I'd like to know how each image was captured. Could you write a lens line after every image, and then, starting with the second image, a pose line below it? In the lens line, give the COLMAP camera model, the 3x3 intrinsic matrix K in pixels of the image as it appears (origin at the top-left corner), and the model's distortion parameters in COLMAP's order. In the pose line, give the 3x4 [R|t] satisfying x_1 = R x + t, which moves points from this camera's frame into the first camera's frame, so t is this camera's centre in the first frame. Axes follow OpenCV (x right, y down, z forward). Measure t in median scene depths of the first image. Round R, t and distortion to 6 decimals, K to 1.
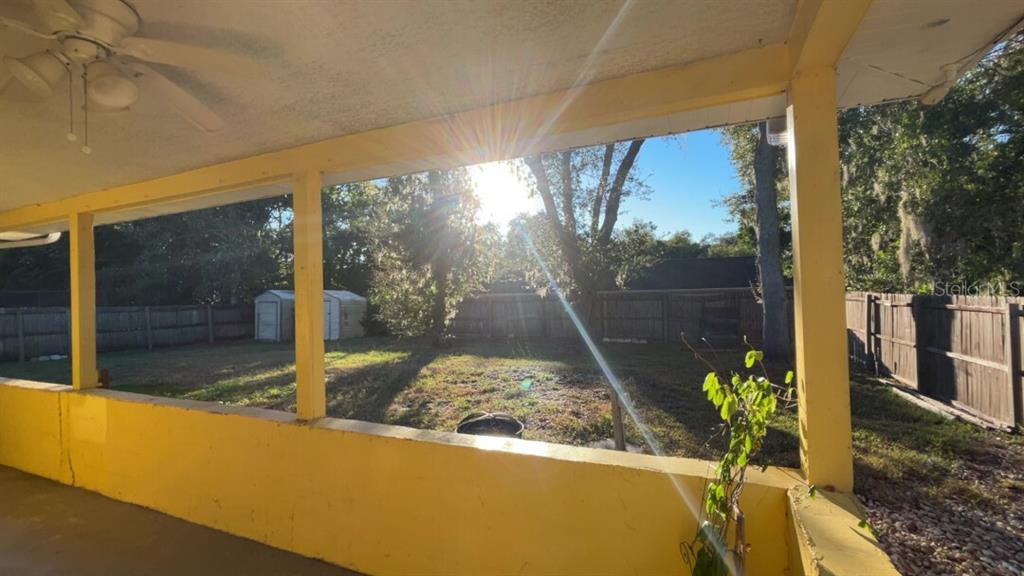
lens RADIAL K [[438.4, 0, 512.0], [0, 438.4, 288.0], [0, 0, 1]] dist [0.001084, 0.000250]
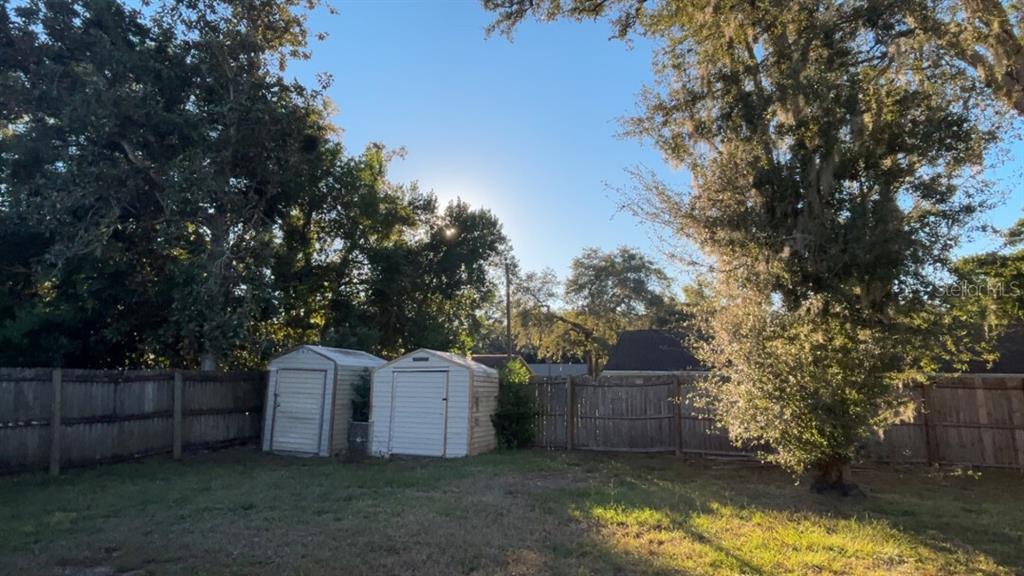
lens RADIAL K [[580.9, 0, 512.0], [0, 580.9, 288.0], [0, 0, 1]] dist [-0.003776, -0.001159]
pose [[0.991694, 0.055281, 0.116132, -0.477682], [-0.039398, 0.990081, -0.134864, 0.023145], [-0.122435, 0.129168, 0.984035, 0.397495]]
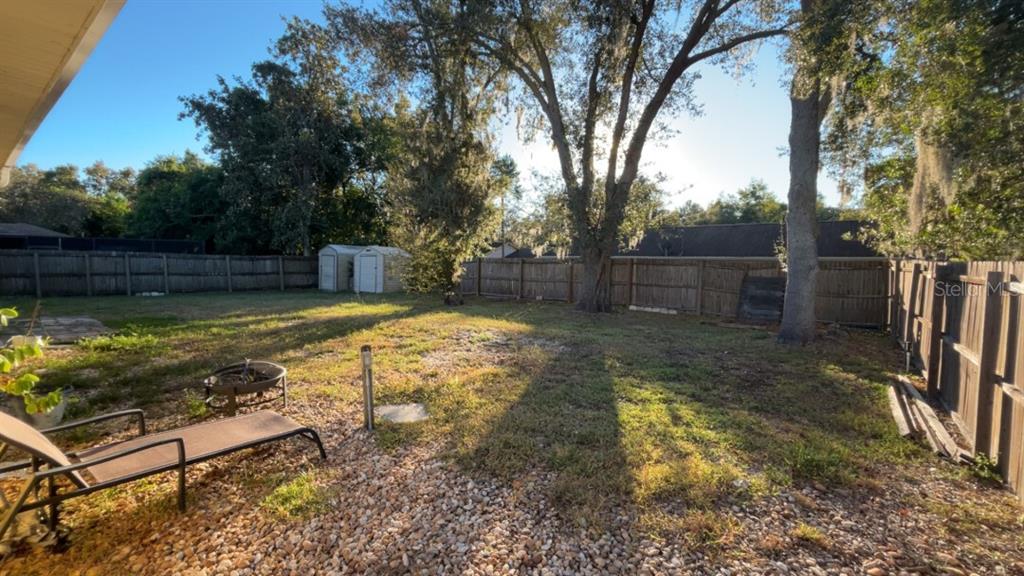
lens RADIAL K [[438.4, 0, 512.0], [0, 438.4, 288.0], [0, 0, 1]] dist [0.001084, 0.000250]
pose [[0.968781, 0.049870, -0.242850, 0.183958], [-0.030135, 0.995983, 0.084314, 0.007926], [0.246079, -0.074363, 0.966393, 0.060485]]
